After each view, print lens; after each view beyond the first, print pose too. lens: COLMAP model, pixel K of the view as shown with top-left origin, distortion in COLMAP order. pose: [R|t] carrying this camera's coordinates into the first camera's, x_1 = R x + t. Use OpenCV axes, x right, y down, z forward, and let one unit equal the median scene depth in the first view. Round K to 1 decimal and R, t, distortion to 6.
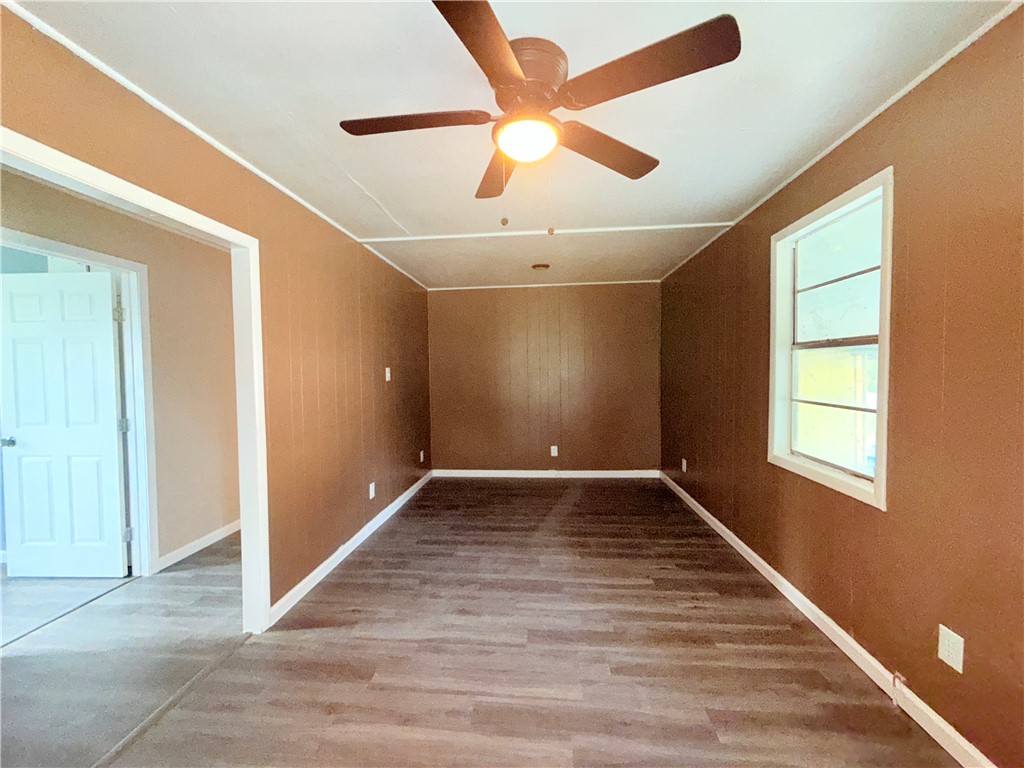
lens RADIAL K [[407.5, 0, 509.7], [0, 407.5, 383.9], [0, 0, 1]] dist [-0.000026, 0.000918]
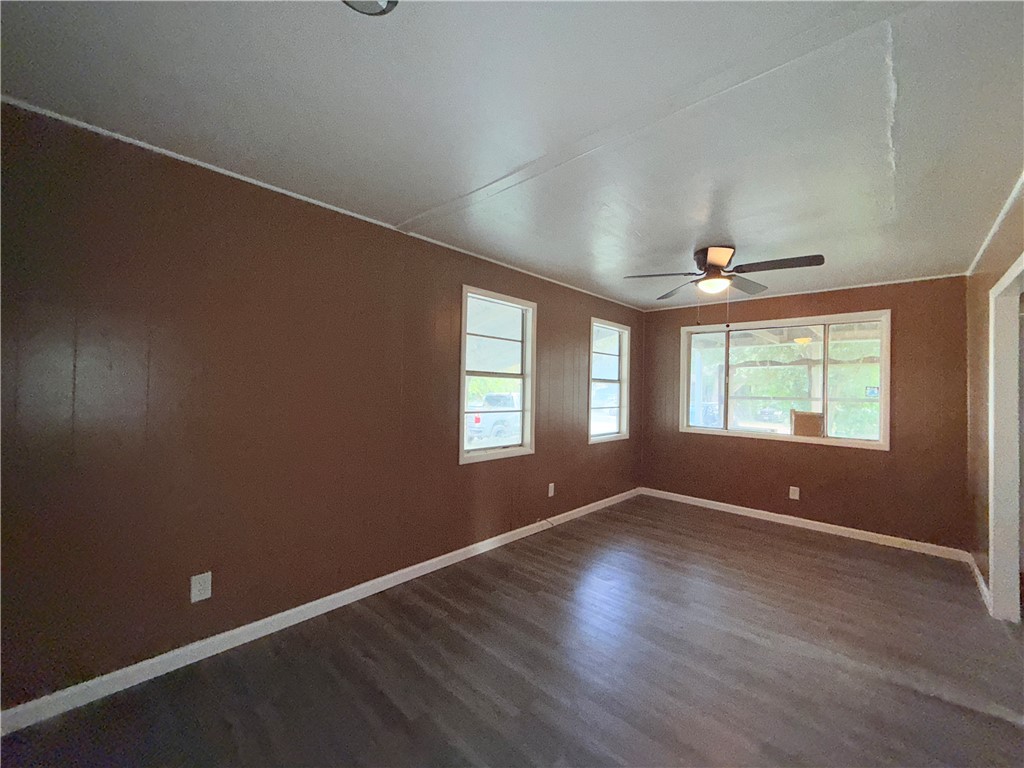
lens RADIAL K [[407.5, 0, 509.7], [0, 407.5, 383.9], [0, 0, 1]] dist [-0.000026, 0.000918]
pose [[-0.779373, 0.004953, 0.626541, -0.276455], [0.012453, 0.999894, 0.007587, -0.066593], [-0.626436, 0.013716, -0.779352, 2.037335]]
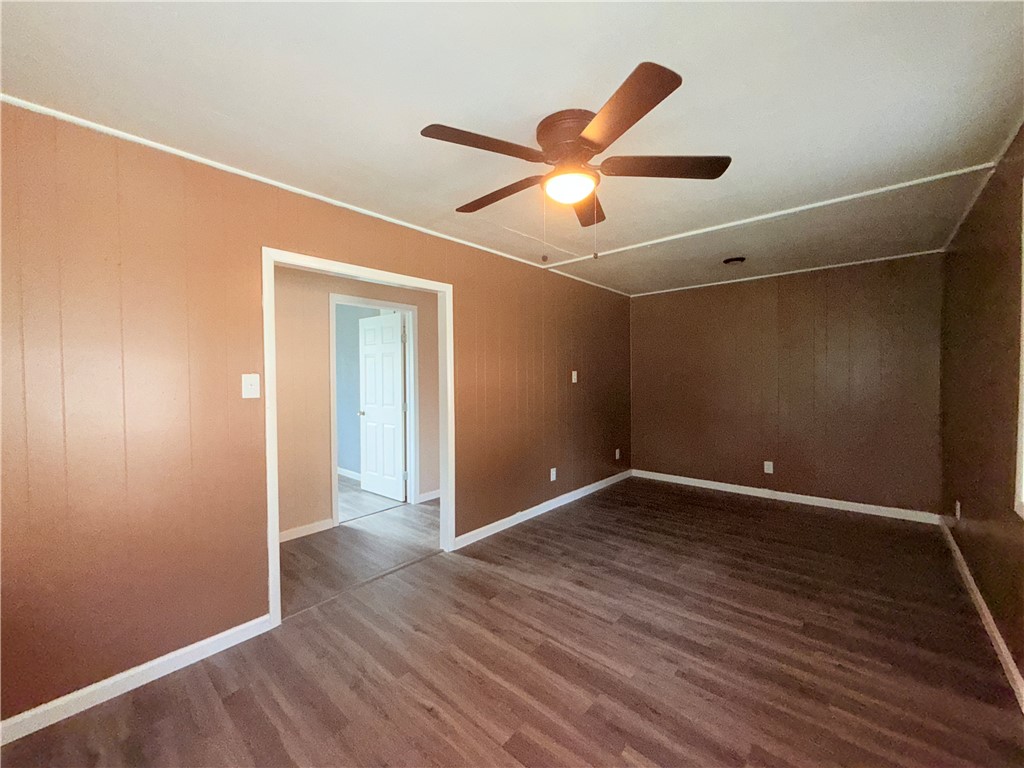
lens RADIAL K [[407.5, 0, 509.7], [0, 407.5, 383.9], [0, 0, 1]] dist [-0.000026, 0.000918]
pose [[0.803795, 0.019334, -0.594593, 0.391054], [-0.023128, 0.999732, 0.001242, -0.001563], [0.594457, 0.012754, 0.804026, -0.051983]]
